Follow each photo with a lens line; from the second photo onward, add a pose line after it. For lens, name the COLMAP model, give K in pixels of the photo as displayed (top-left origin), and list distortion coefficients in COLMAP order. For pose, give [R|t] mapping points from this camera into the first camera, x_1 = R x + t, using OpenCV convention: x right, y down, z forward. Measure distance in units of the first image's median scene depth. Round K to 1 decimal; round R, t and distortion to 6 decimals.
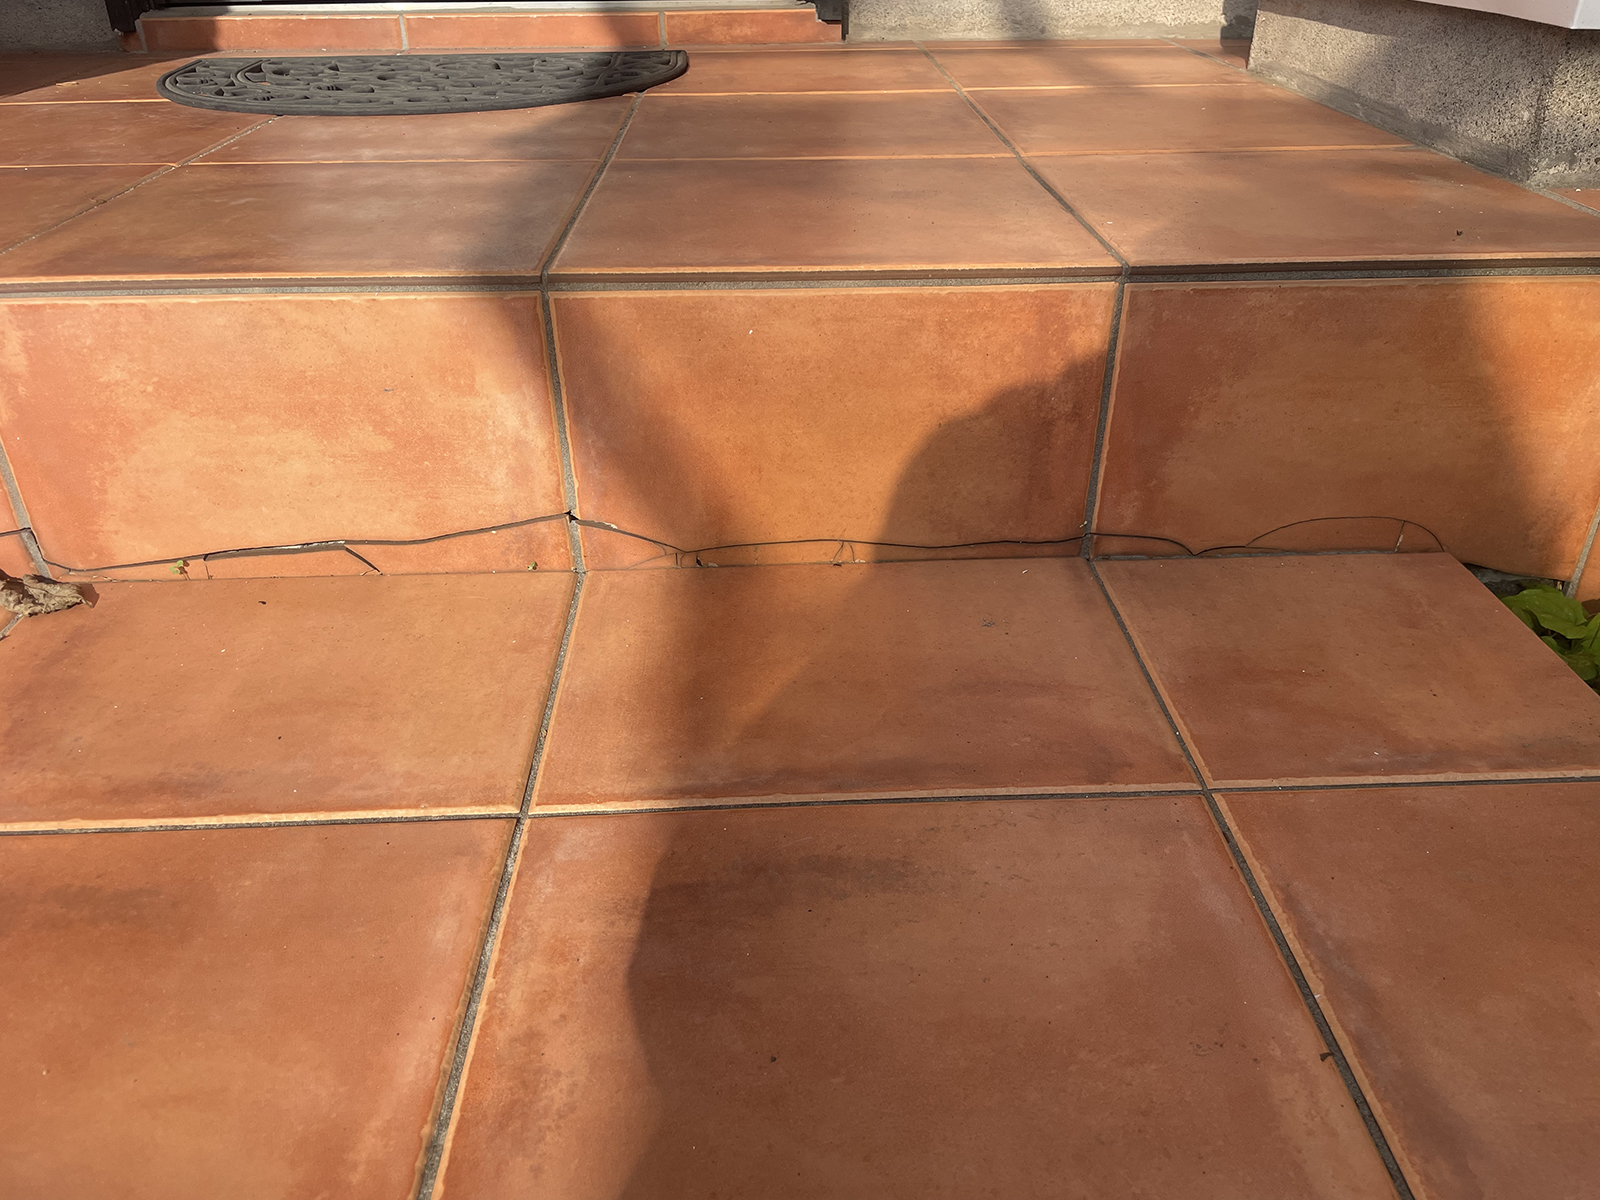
lens RADIAL K [[1226.2, 0, 816.4], [0, 1226.2, 588.9], [0, 0, 1]] dist [0.088104, -0.122670]
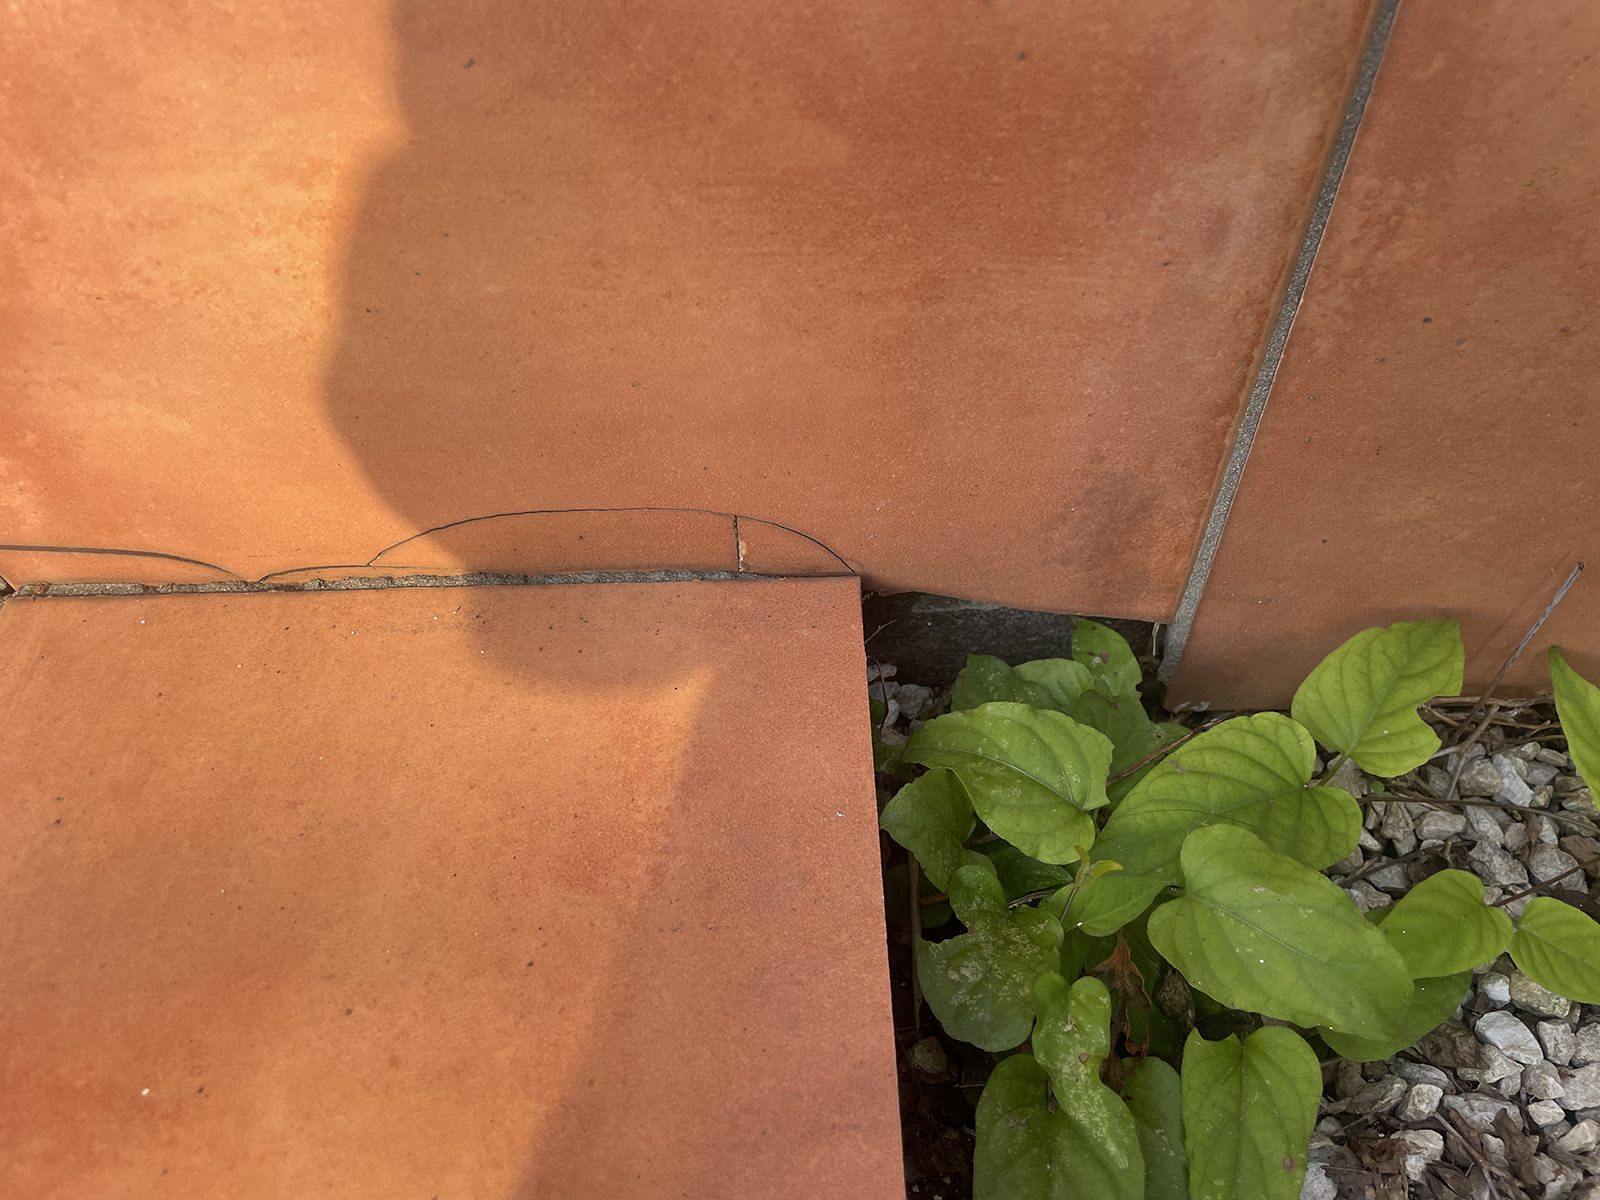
lens RADIAL K [[1226.2, 0, 806.9], [0, 1226.2, 586.6], [0, 0, 1]] dist [0.088104, -0.122670]
pose [[0.999619, 0.008973, -0.026096, 0.566005], [-0.000577, 0.952250, 0.305318, -0.172640], [0.027590, -0.305186, 0.951893, 0.681646]]
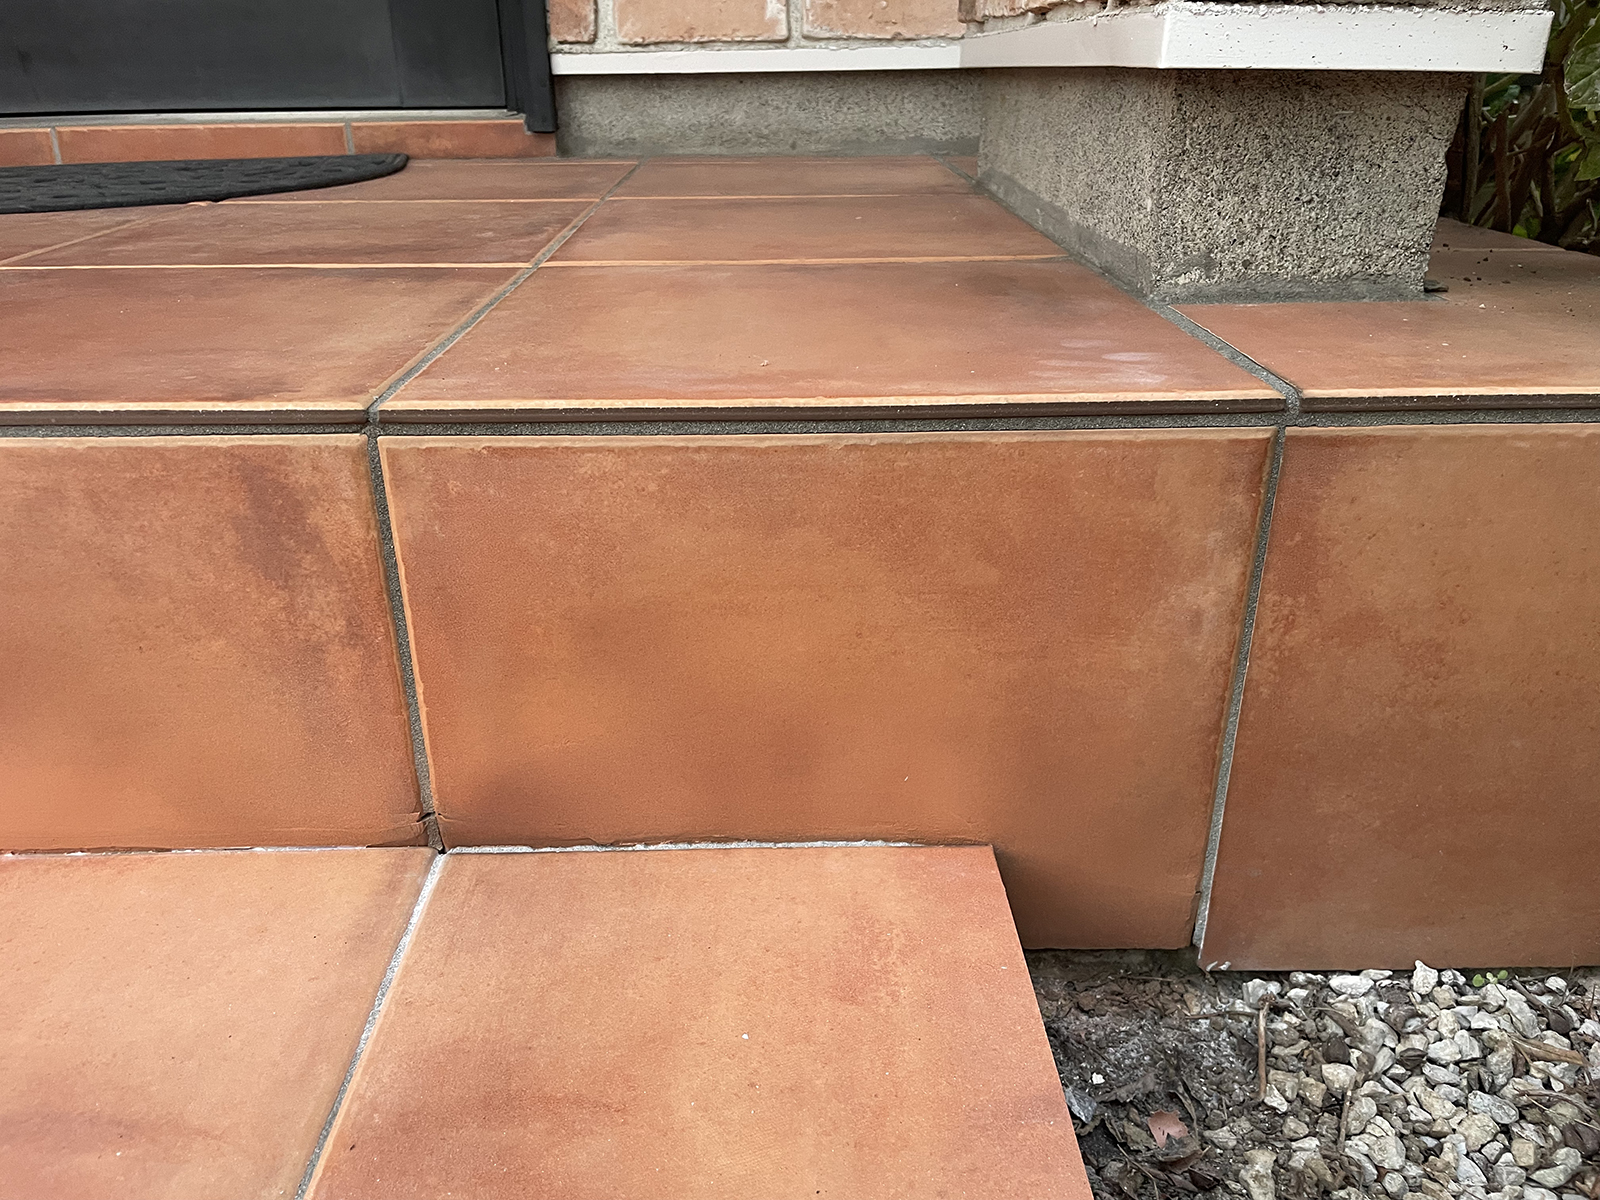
lens RADIAL K [[1226.2, 0, 785.2], [0, 1226.2, 598.3], [0, 0, 1]] dist [0.088104, -0.122670]
pose [[0.999476, 0.008454, -0.031261, 0.473966], [-0.011600, 0.994728, -0.101887, -0.103136], [0.030235, 0.102196, 0.994305, 0.387977]]
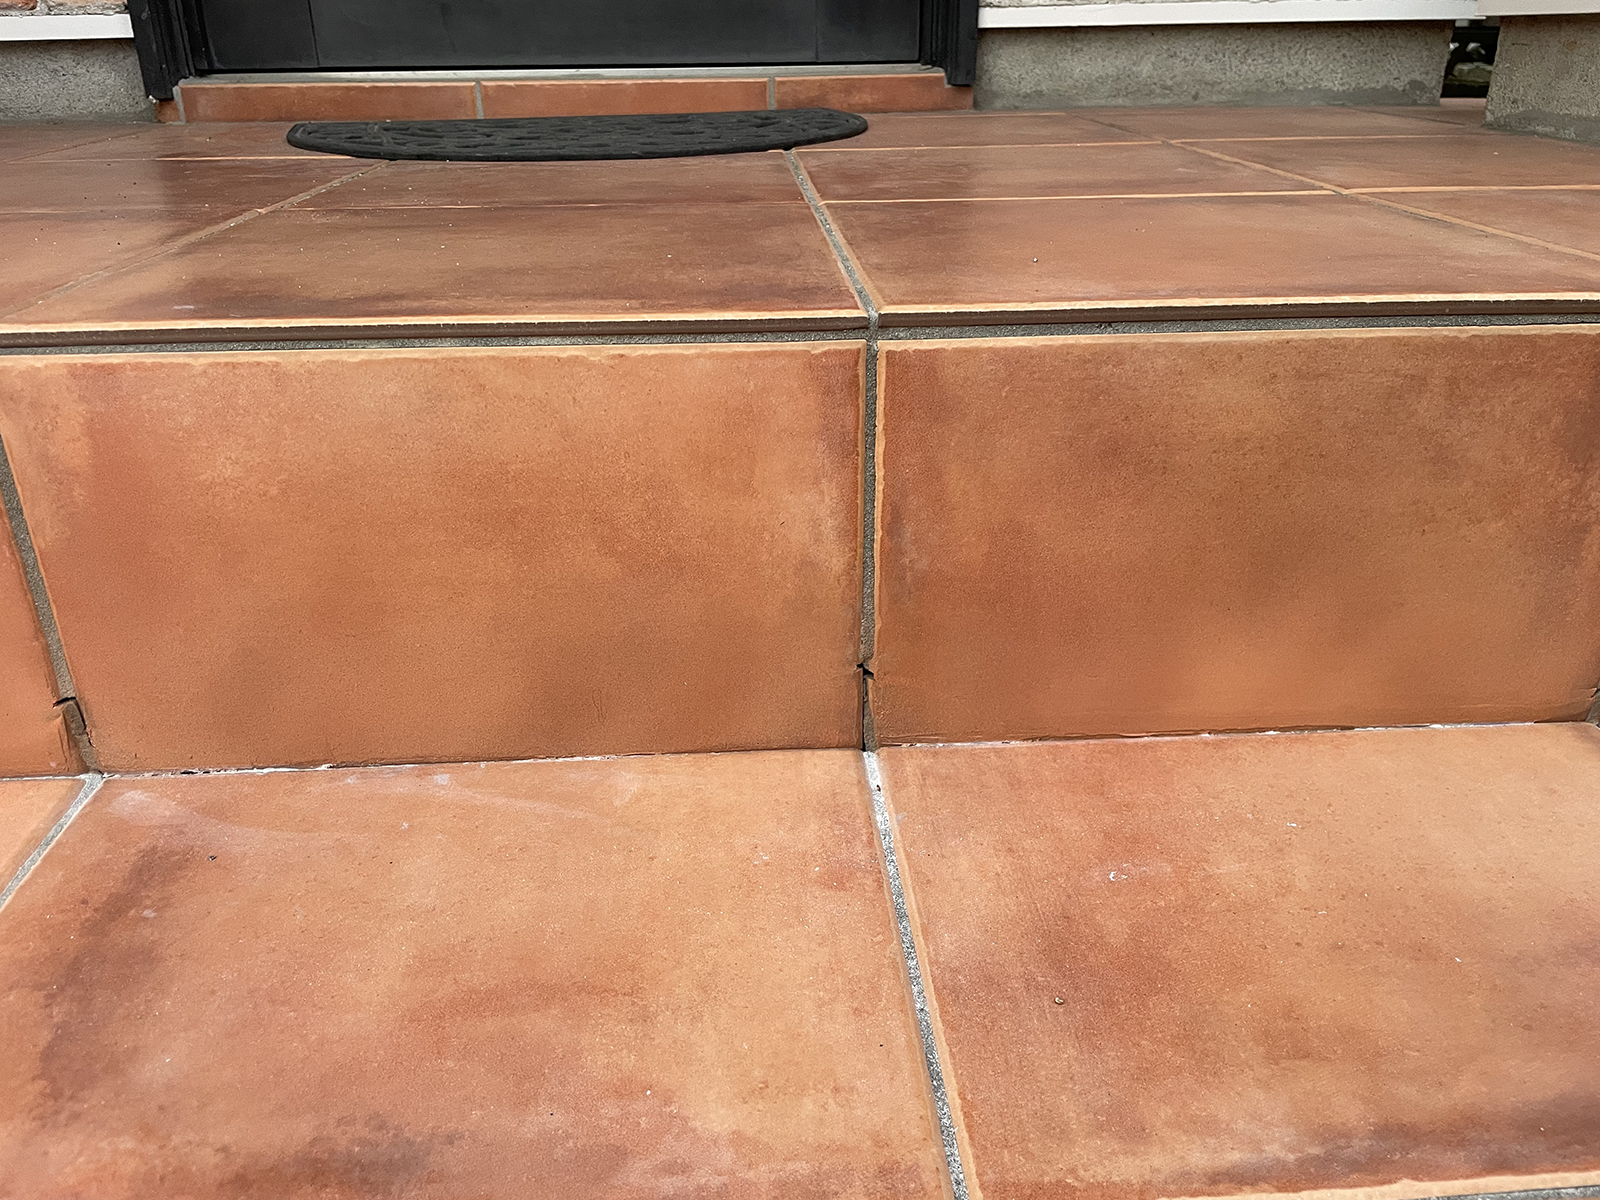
lens RADIAL K [[1226.2, 0, 793.3], [0, 1226.2, 587.2], [0, 0, 1]] dist [0.088104, -0.122670]
pose [[0.999950, -0.007783, 0.006345, -0.261611], [0.008340, 0.995638, -0.092927, -0.044941], [-0.005594, 0.092975, 0.995653, 0.340751]]
